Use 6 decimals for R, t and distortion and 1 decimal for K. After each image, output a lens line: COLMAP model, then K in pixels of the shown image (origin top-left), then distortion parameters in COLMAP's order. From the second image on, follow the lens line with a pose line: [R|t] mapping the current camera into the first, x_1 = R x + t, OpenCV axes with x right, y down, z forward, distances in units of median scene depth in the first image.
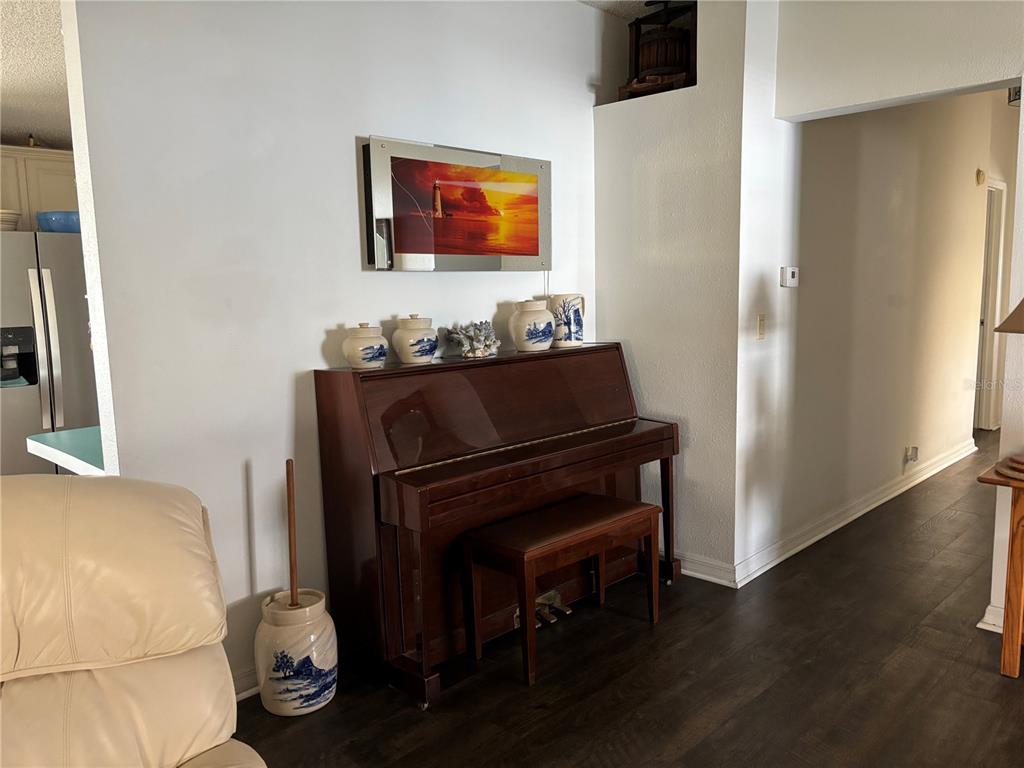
lens RADIAL K [[773.5, 0, 509.7], [0, 773.5, 389.5], [0, 0, 1]] dist [0.042019, -0.041572]
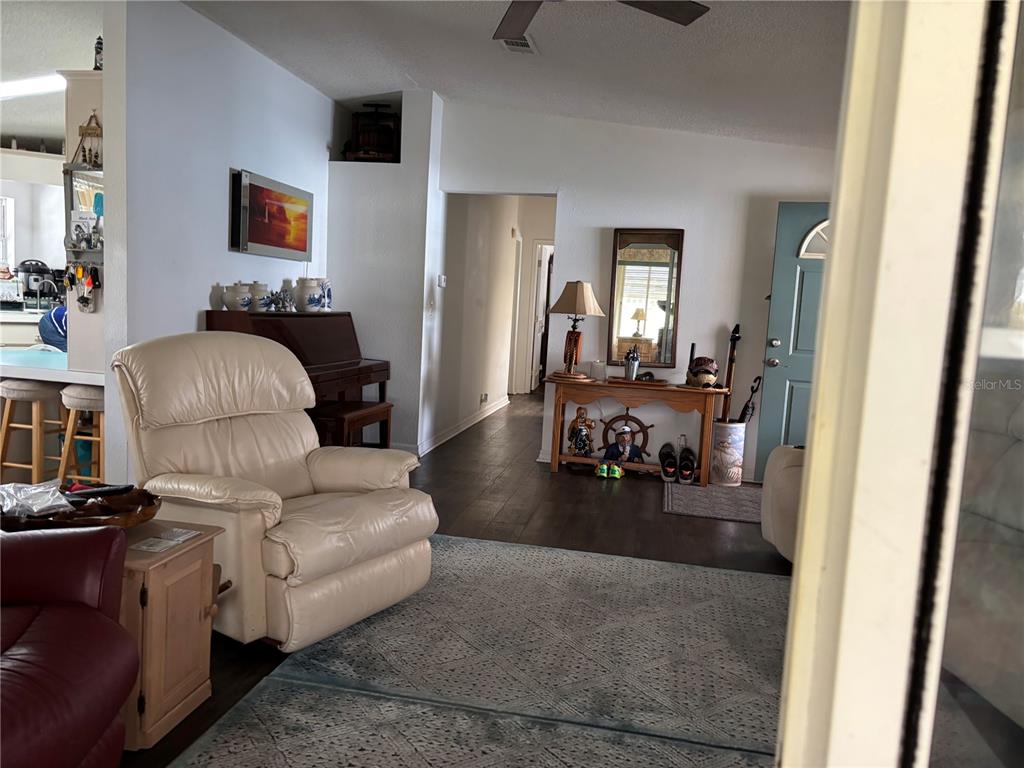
lens RADIAL K [[773.5, 0, 515.4], [0, 773.5, 383.8], [0, 0, 1]] dist [0.042019, -0.041572]
pose [[0.823417, 0.016577, 0.567195, -0.521521], [-0.006121, 0.999775, -0.020334, 0.127812], [-0.567404, 0.013272, 0.823332, -0.553112]]
